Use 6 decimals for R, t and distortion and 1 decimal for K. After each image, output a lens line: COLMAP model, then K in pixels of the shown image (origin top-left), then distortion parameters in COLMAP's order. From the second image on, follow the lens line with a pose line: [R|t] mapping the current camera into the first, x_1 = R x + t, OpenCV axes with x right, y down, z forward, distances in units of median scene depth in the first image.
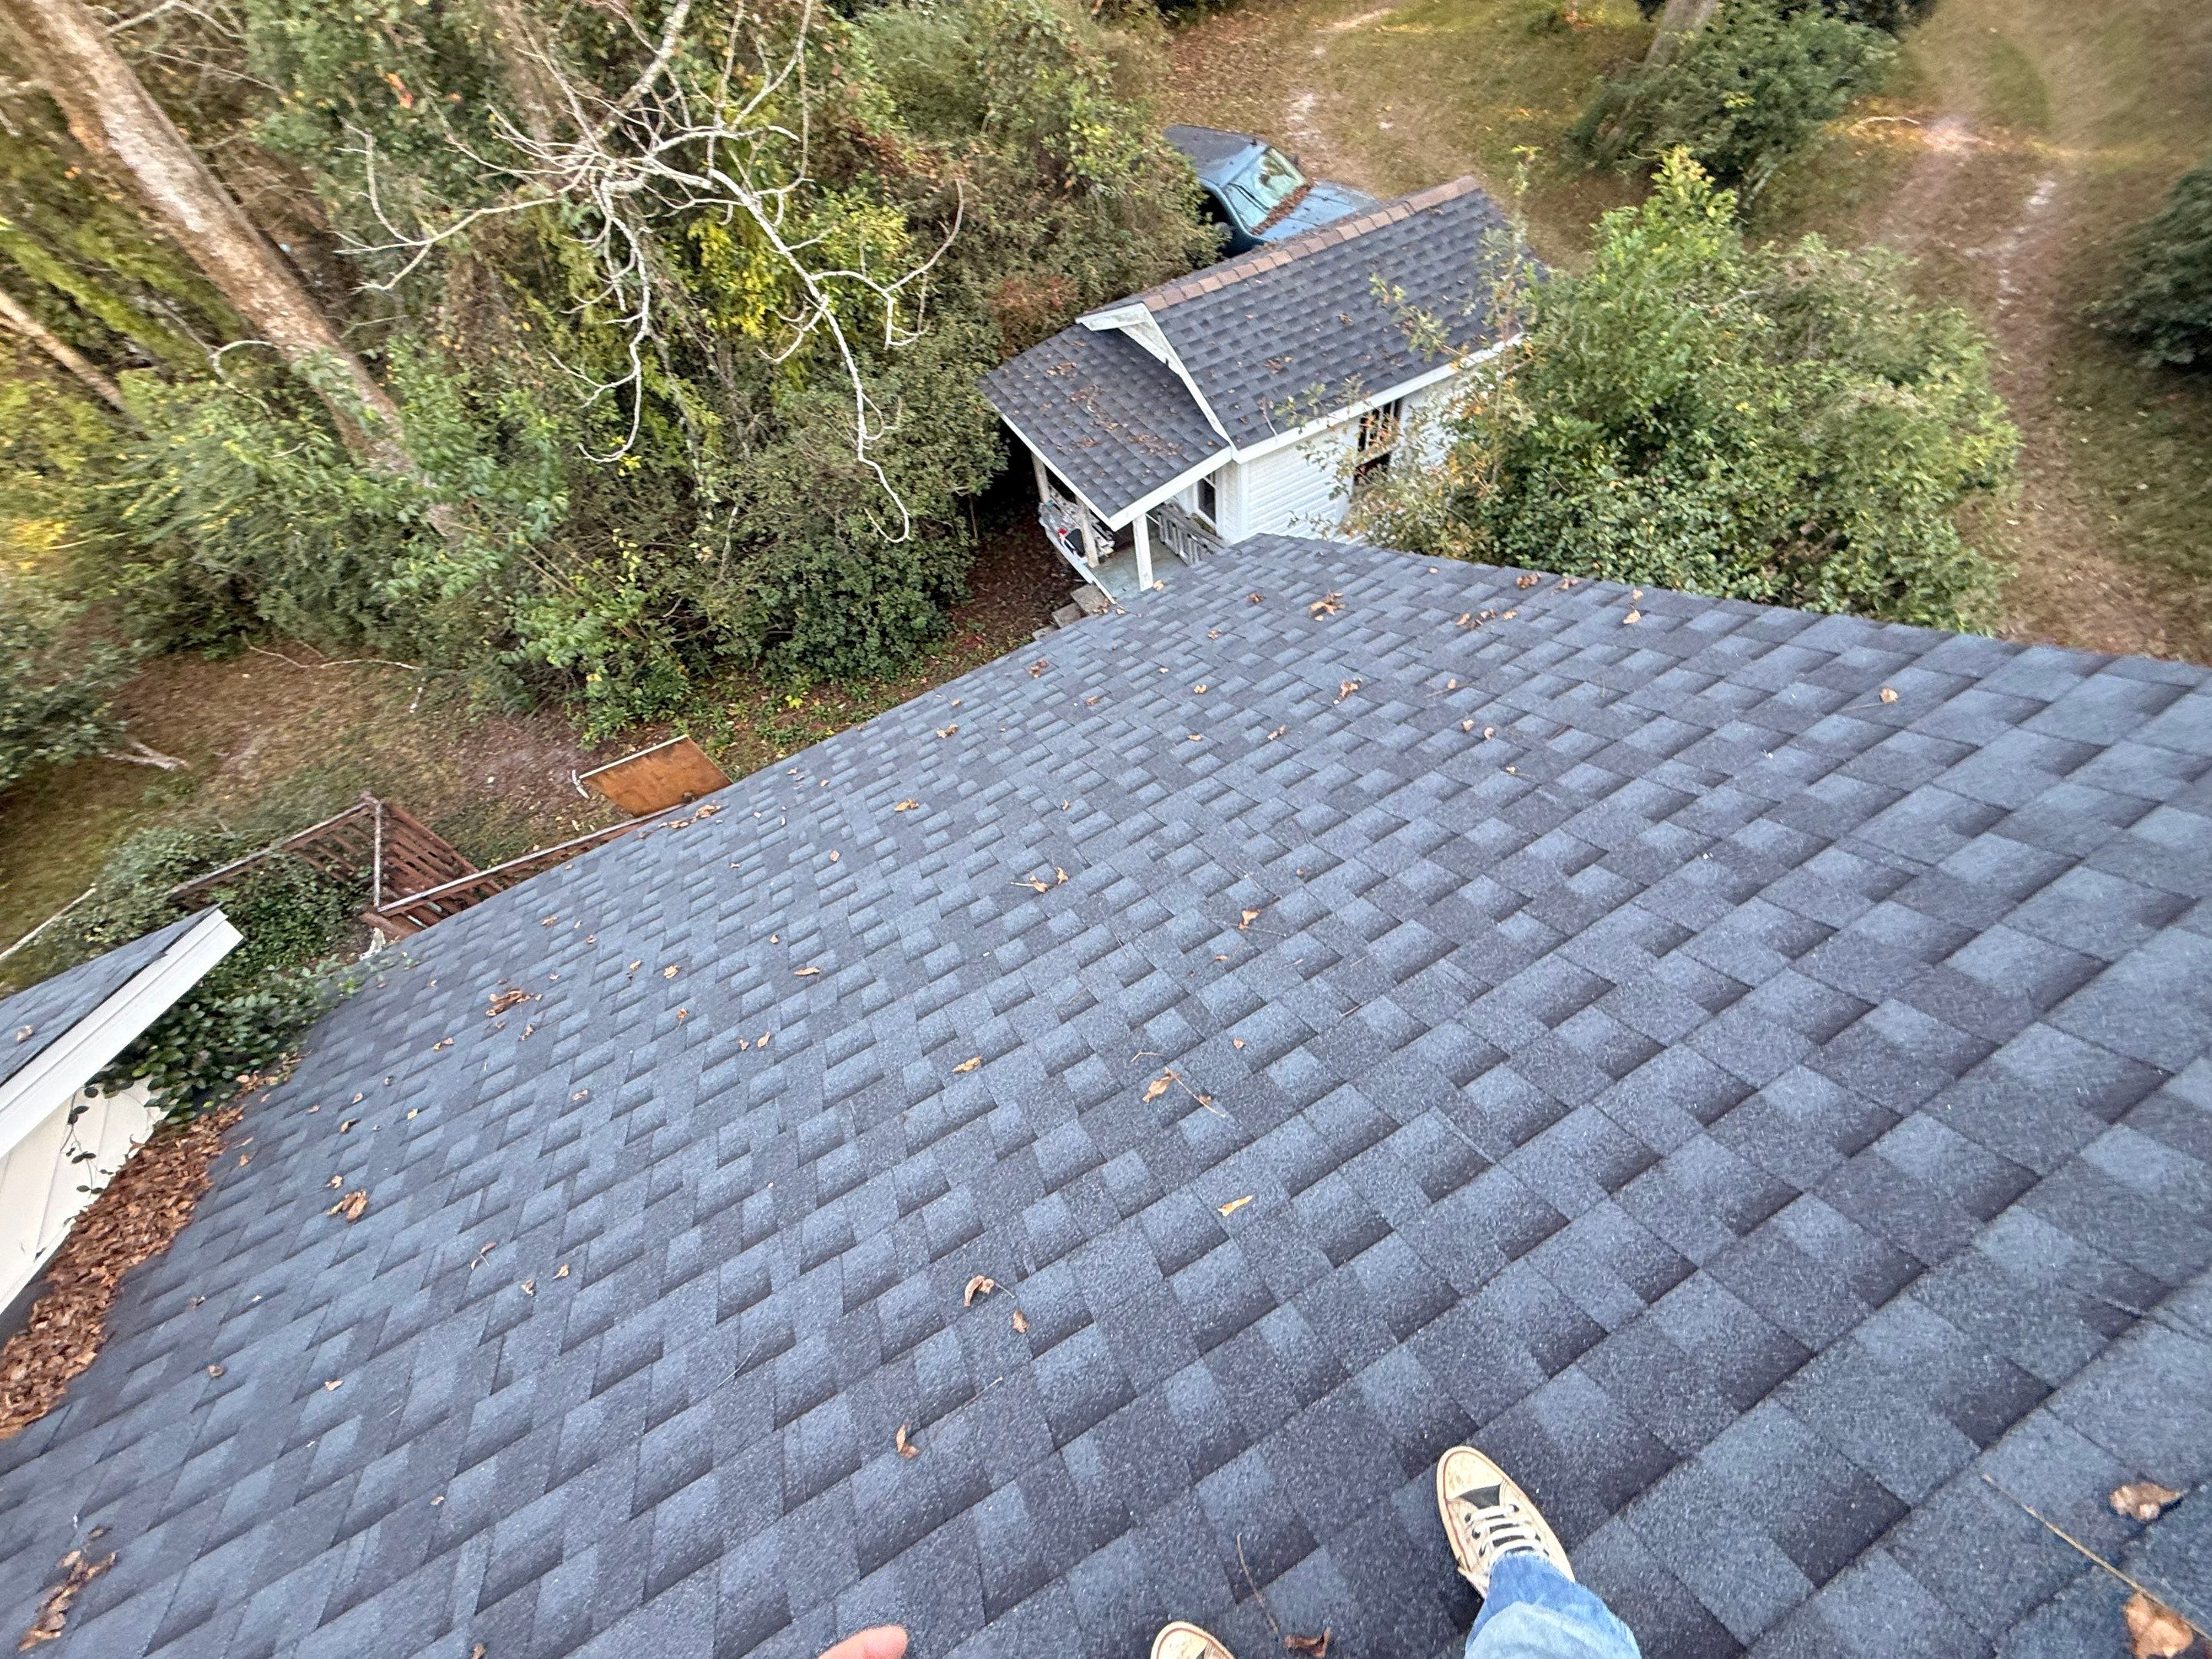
lens RADIAL K [[879.9, 0, 1092.1], [0, 879.9, 831.1], [0, 0, 1]] dist [-0.000519, 0.000206]
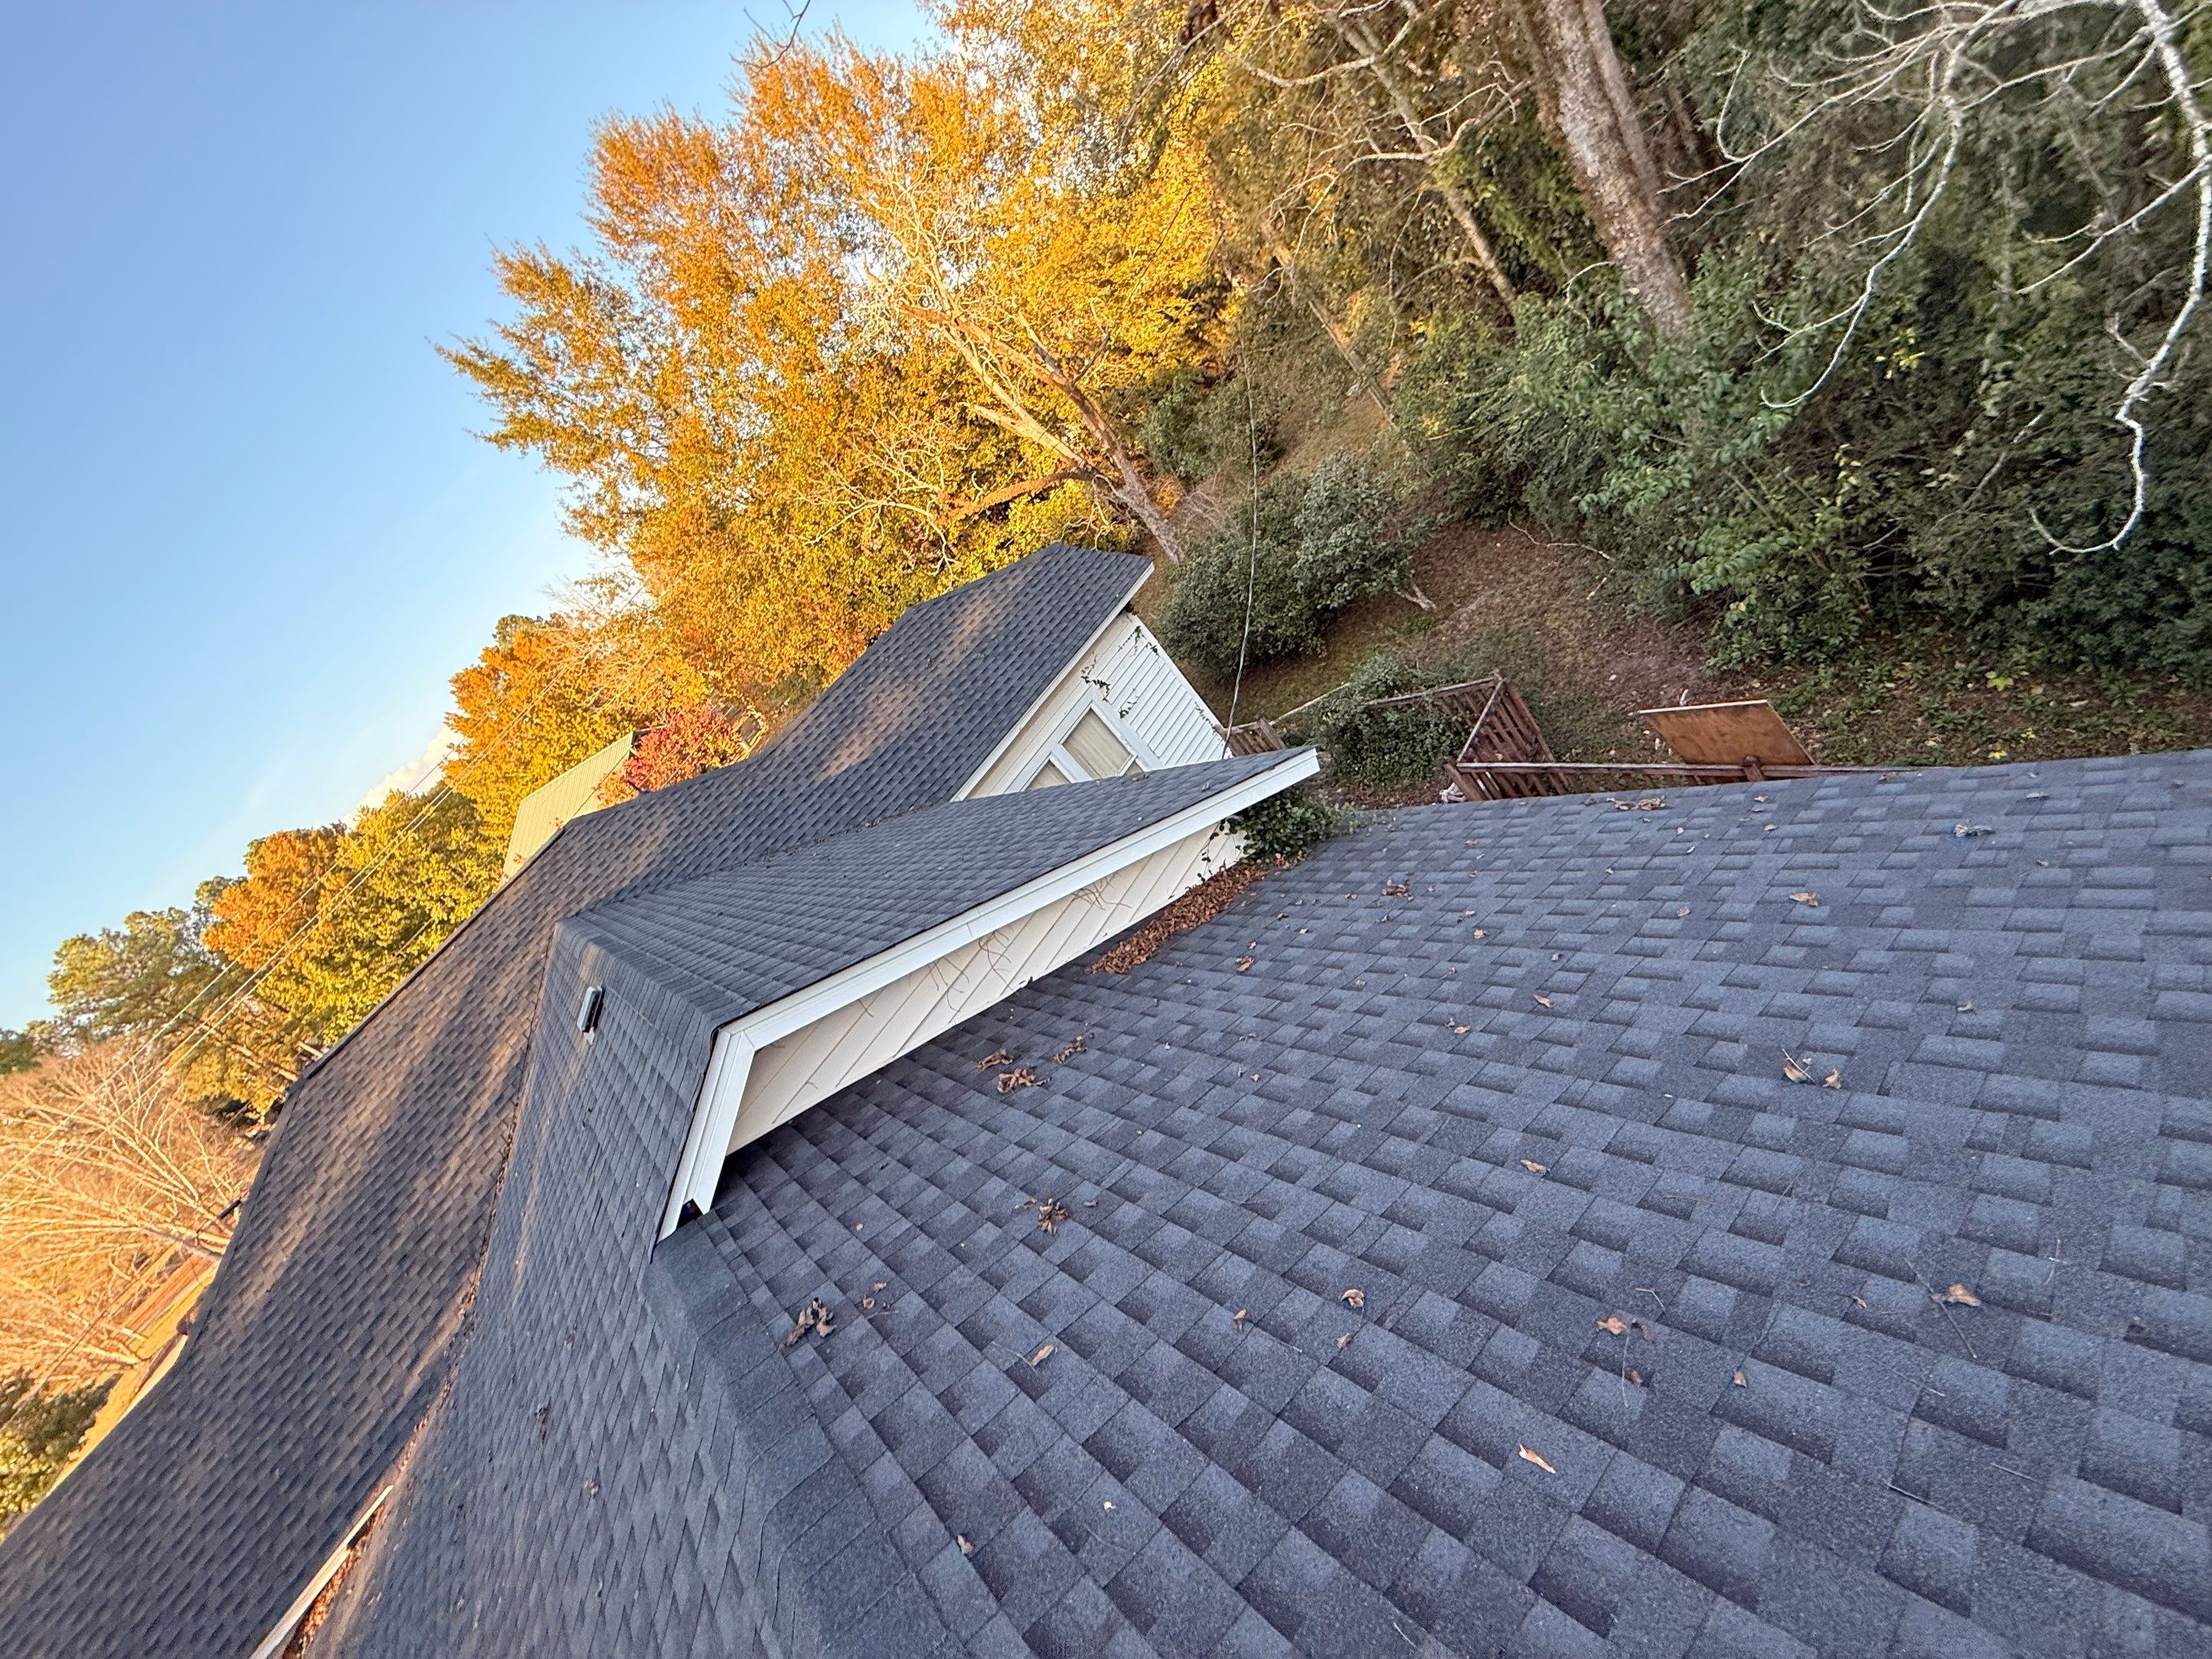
lens RADIAL K [[879.9, 0, 1095.4], [0, 879.9, 824.5], [0, 0, 1]] dist [-0.000519, 0.000206]
pose [[0.339507, 0.395785, -0.853282, 0.163662], [-0.272654, 0.909625, 0.313435, -0.113808], [0.900220, 0.126237, 0.416736, 0.022349]]
